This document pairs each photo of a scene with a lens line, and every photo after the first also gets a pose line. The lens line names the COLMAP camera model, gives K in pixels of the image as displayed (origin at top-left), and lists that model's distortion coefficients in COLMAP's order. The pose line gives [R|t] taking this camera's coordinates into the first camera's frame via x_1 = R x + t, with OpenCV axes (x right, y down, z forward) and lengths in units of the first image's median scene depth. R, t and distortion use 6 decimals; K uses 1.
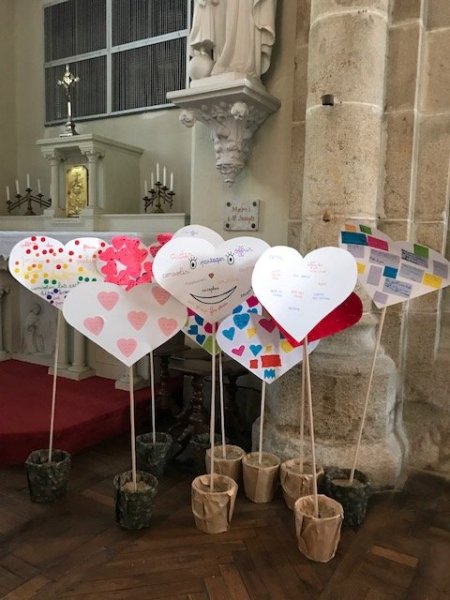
lens RADIAL K [[487.5, 0, 230.8], [0, 487.5, 299.3], [0, 0, 1]] dist [0.026611, -0.018695]
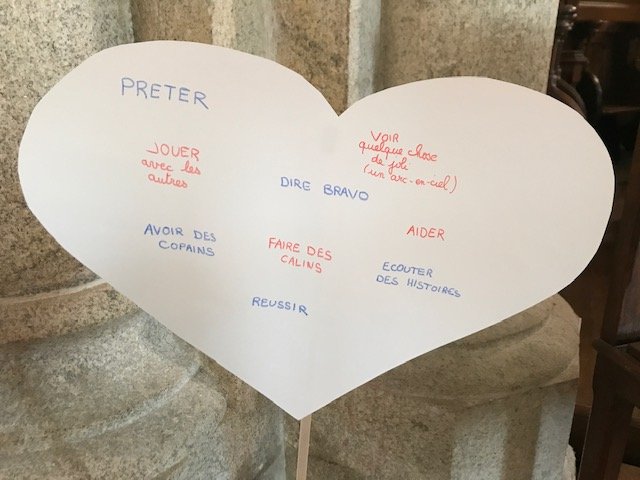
lens RADIAL K [[539.4, 0, 322.5], [0, 539.4, 238.4], [0, 0, 1]] dist [0.008536, -0.000063]
pose [[0.994879, -0.063810, 0.078385, 0.438963], [0.042798, 0.968521, 0.245225, -0.083802], [-0.091565, -0.240615, 0.966292, 0.745343]]
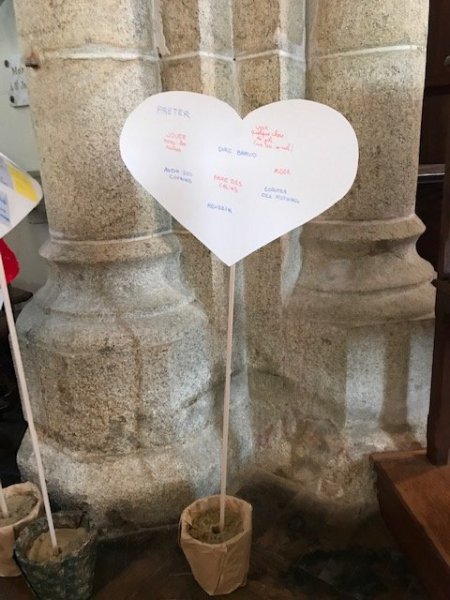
lens RADIAL K [[494.5, 0, 225.0], [0, 494.5, 300.0], [0, 0, 1]] dist [0.031072, -0.016736]
pose [[0.991418, -0.037481, -0.125243, 0.496972], [0.062701, 0.976968, 0.203967, -0.013414], [0.114714, -0.210069, 0.970933, 0.486330]]
